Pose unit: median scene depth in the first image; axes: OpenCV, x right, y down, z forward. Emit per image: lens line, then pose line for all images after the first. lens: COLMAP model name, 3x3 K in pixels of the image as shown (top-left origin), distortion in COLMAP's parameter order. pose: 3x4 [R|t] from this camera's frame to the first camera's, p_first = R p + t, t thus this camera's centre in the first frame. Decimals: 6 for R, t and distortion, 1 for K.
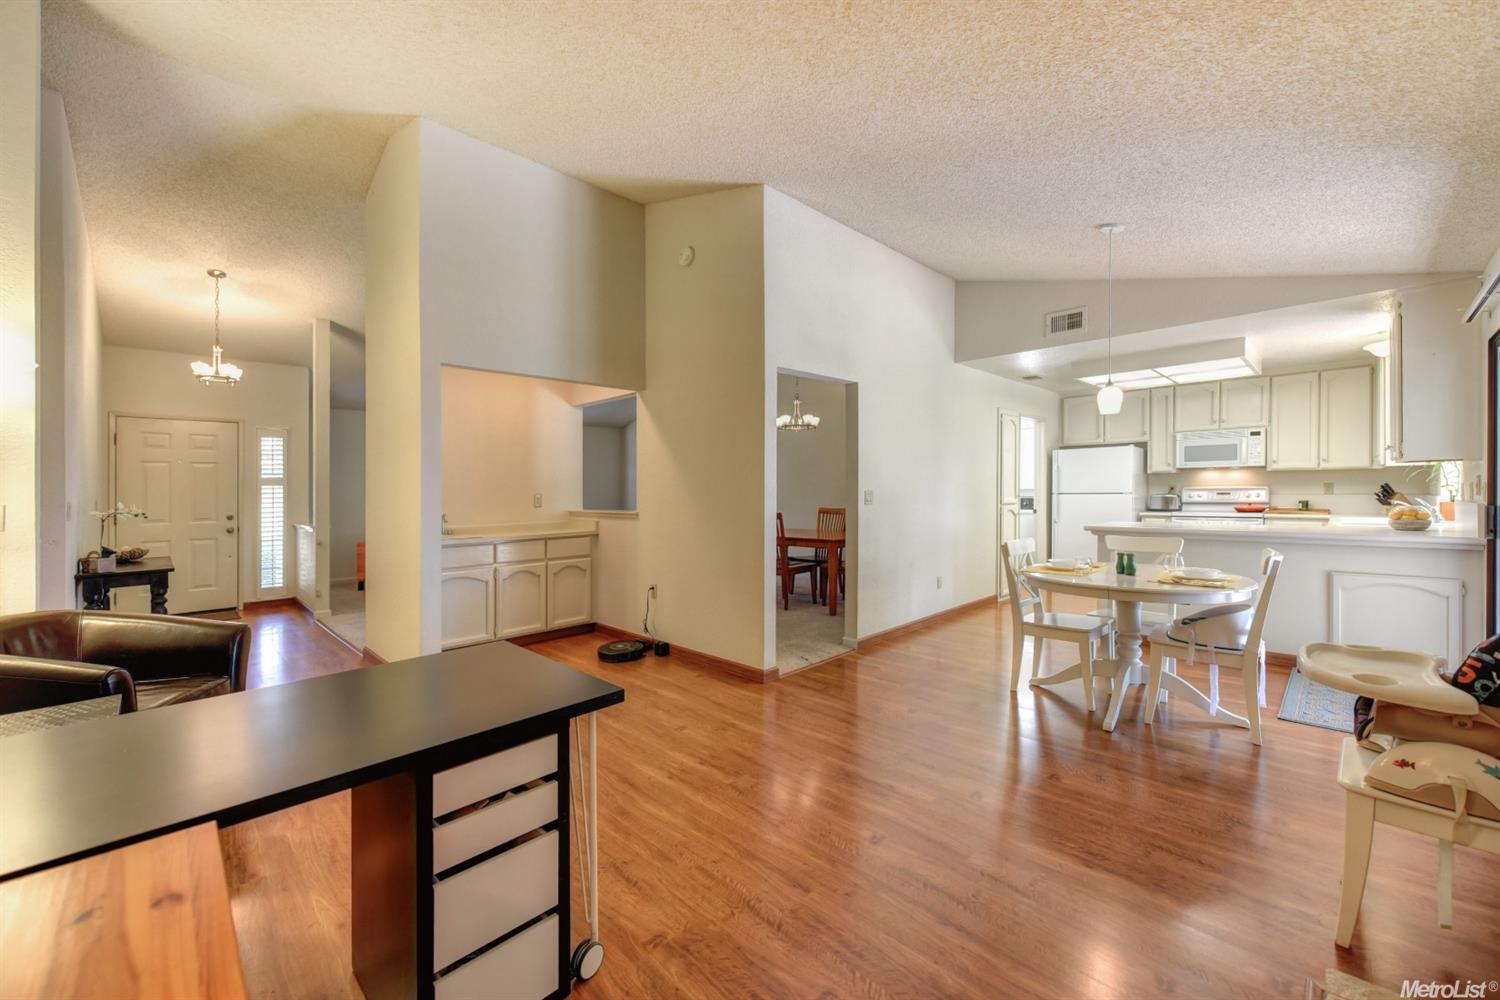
lens RADIAL K [[580.0, 0, 742.9], [0, 580.0, 484.3], [0, 0, 1]] dist [0.000587, 0.000020]
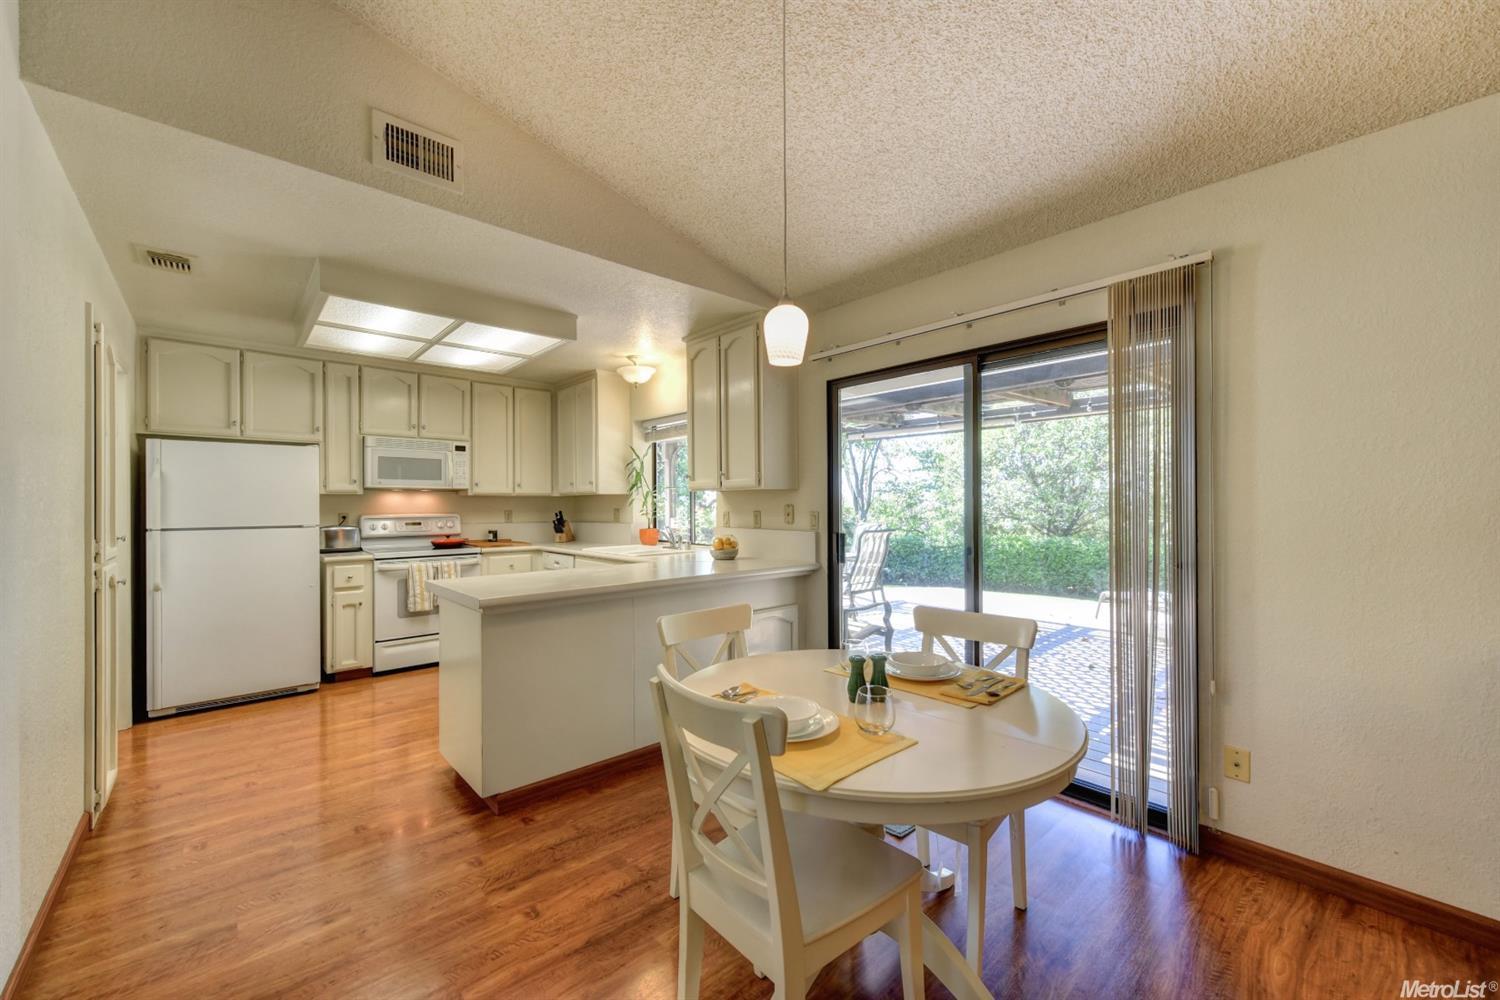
lens RADIAL K [[596.8, 0, 756.0], [0, 596.8, 507.9], [0, 0, 1]] dist [0.001647, 0.000220]
pose [[0.053535, 0.007016, 0.998541, 0.081841], [-0.004258, 0.999968, -0.006797, -0.001271], [-0.998557, -0.003888, 0.053563, 0.536294]]
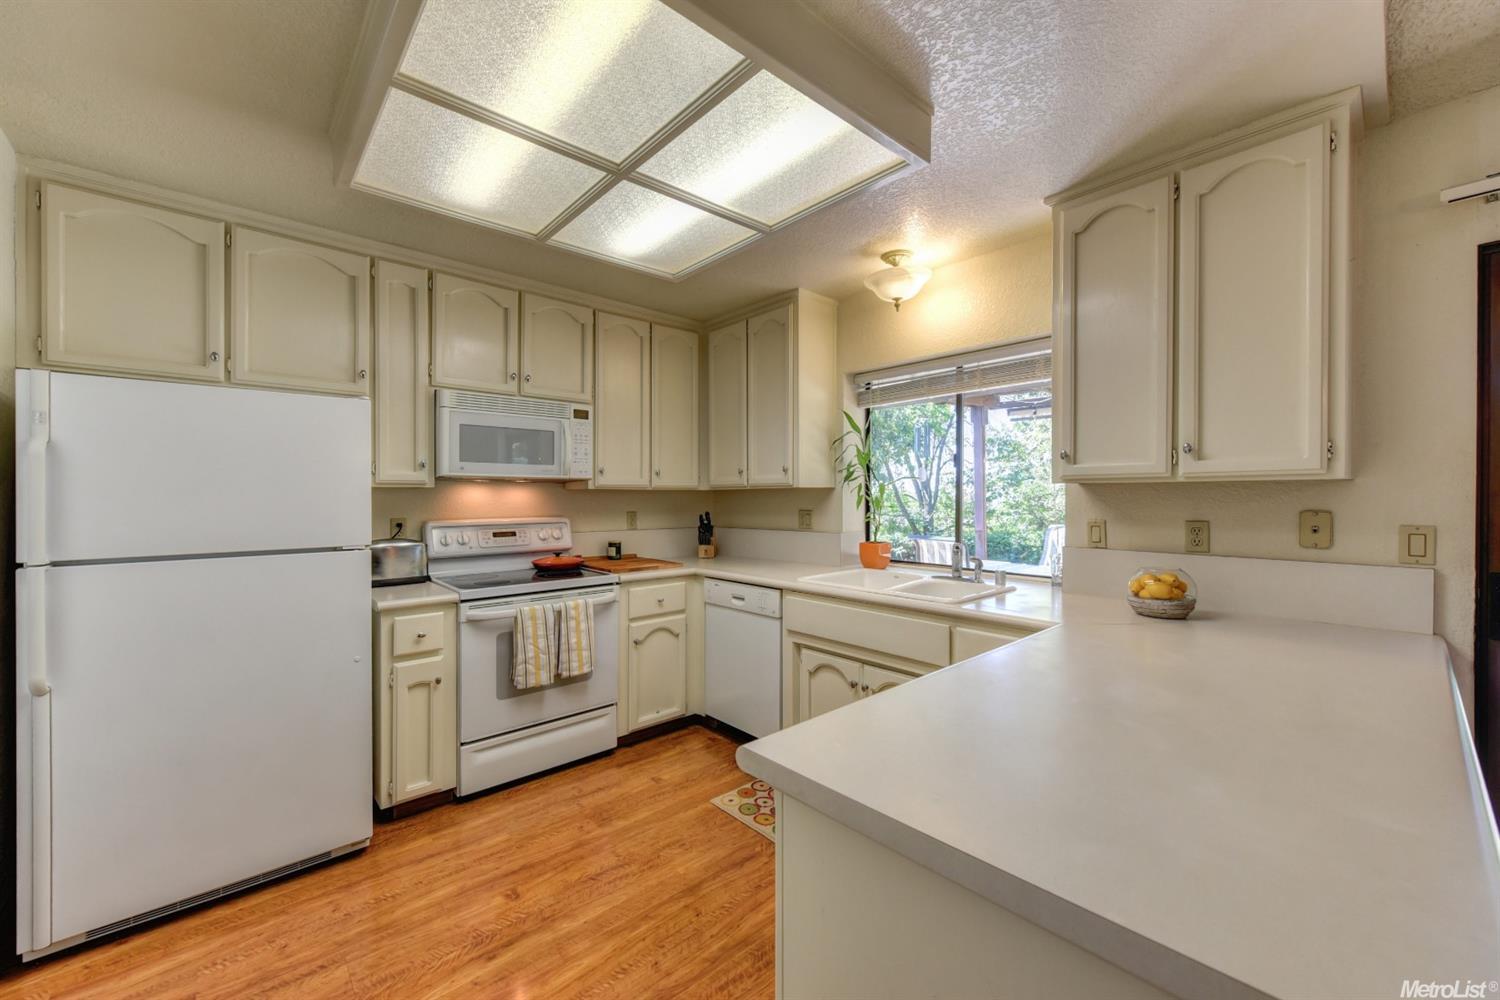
lens RADIAL K [[588.2, 0, 750.0], [0, 588.2, 500.0], [0, 0, 1]] dist [0.001661, -0.000155]
pose [[0.057016, 0.005837, 0.998356, 0.375706], [-0.006009, 0.999967, -0.005503, -0.010982], [-0.998355, -0.005685, 0.057049, 0.806228]]
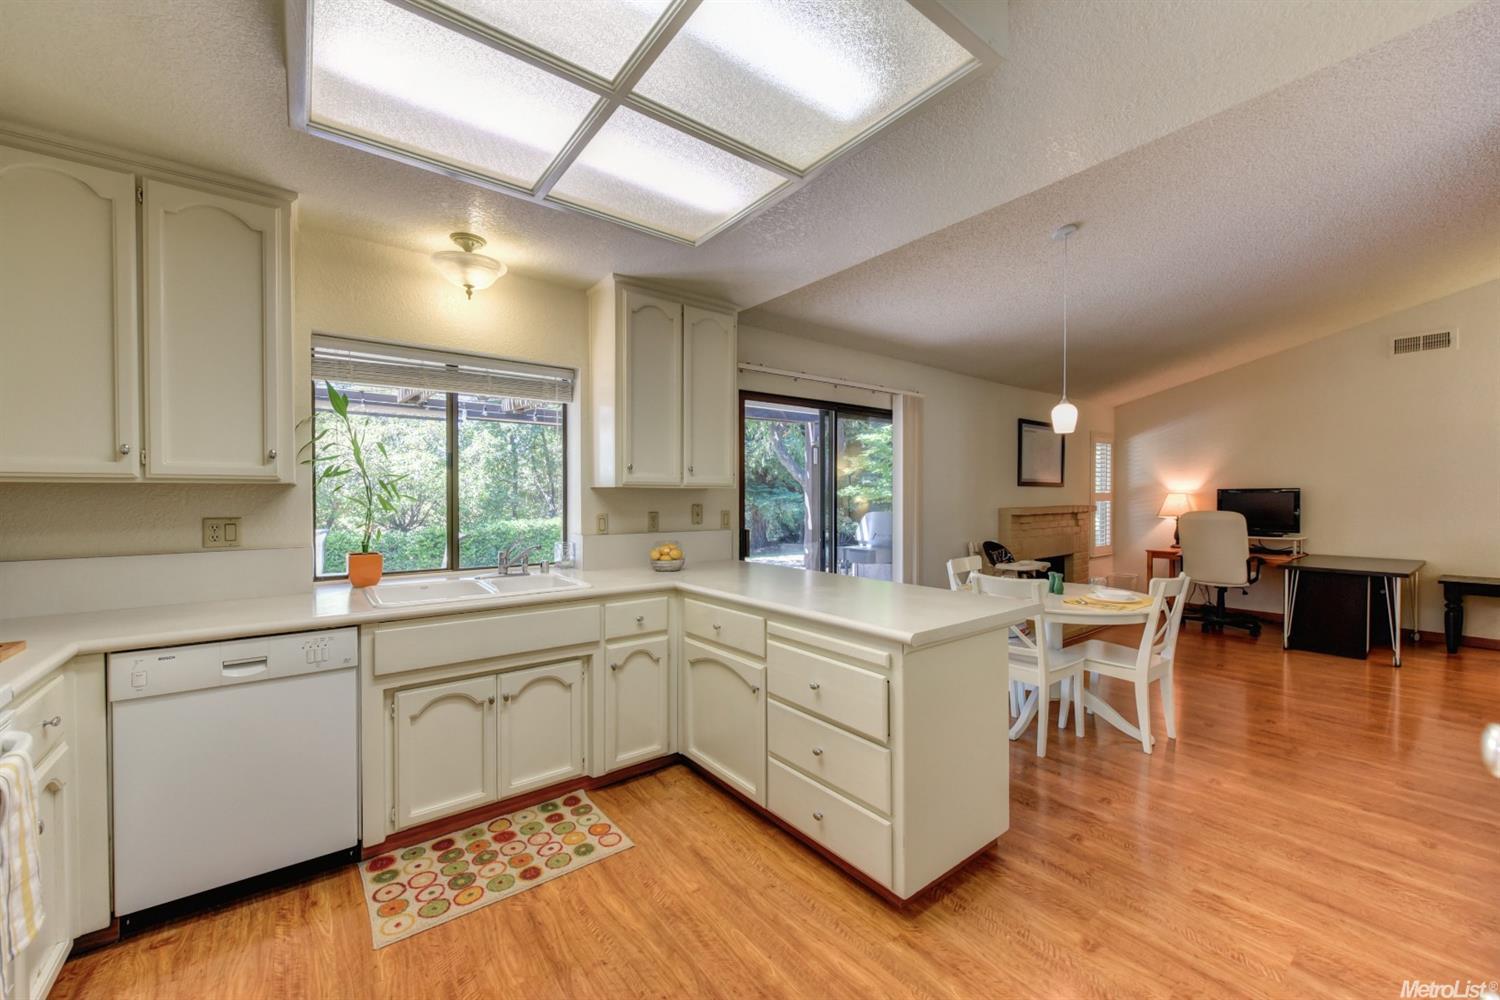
lens RADIAL K [[585.4, 0, 742.3], [0, 585.4, 509.2], [0, 0, 1]] dist [0.000333, -0.000128]
pose [[-0.991521, 0.010380, 0.129532, 0.574588], [0.011999, 0.999859, 0.011724, -0.010566], [-0.129392, 0.013179, -0.991506, 1.100469]]
